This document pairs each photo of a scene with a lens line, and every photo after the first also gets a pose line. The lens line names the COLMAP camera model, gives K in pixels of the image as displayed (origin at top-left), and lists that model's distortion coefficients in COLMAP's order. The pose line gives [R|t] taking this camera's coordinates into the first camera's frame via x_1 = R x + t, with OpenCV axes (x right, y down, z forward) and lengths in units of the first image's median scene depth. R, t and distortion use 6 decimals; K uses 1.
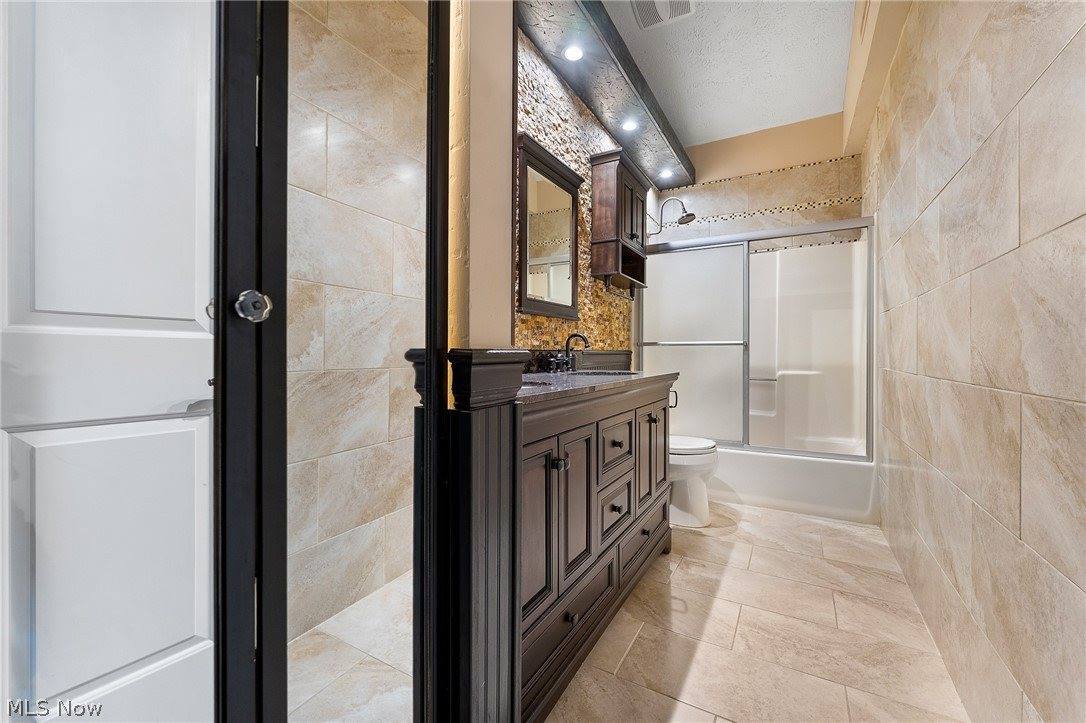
lens RADIAL K [[441.4, 0, 543.0], [0, 441.4, 361.5], [0, 0, 1]] dist [-0.000693, -0.000030]
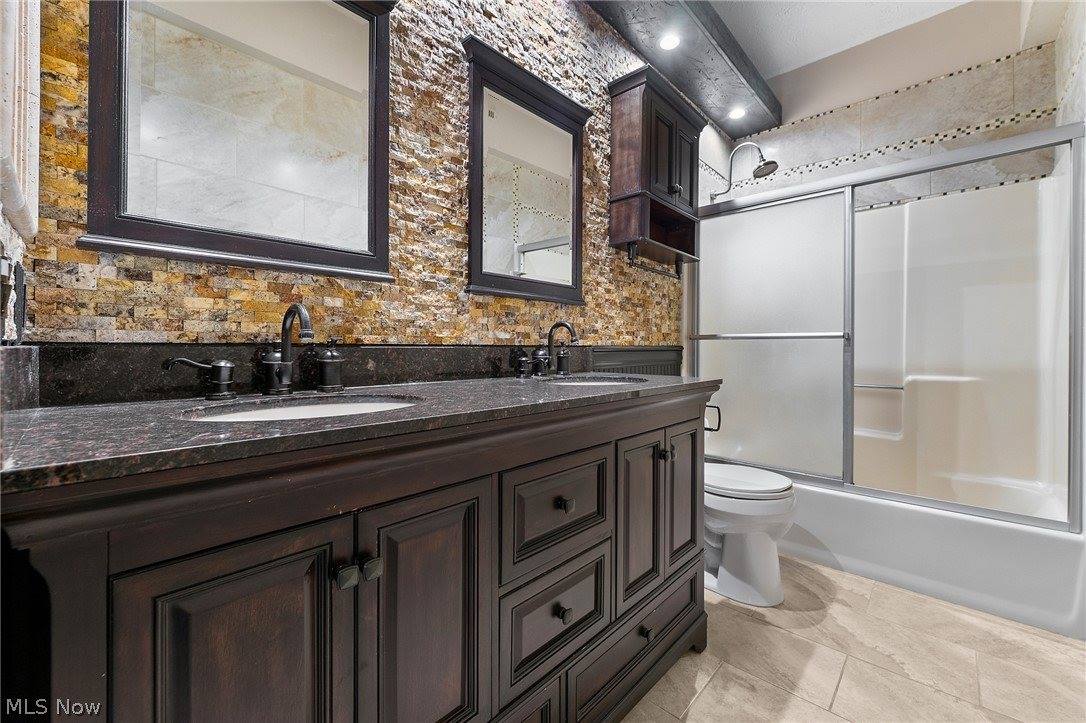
lens RADIAL K [[440.5, 0, 543.1], [0, 440.5, 353.5], [0, 0, 1]] dist [0.000328, -0.000133]
pose [[0.974888, 0.005175, -0.222636, 0.170088], [-0.006271, 0.999971, -0.004215, -0.008318], [0.222607, 0.005505, 0.974893, 0.257431]]
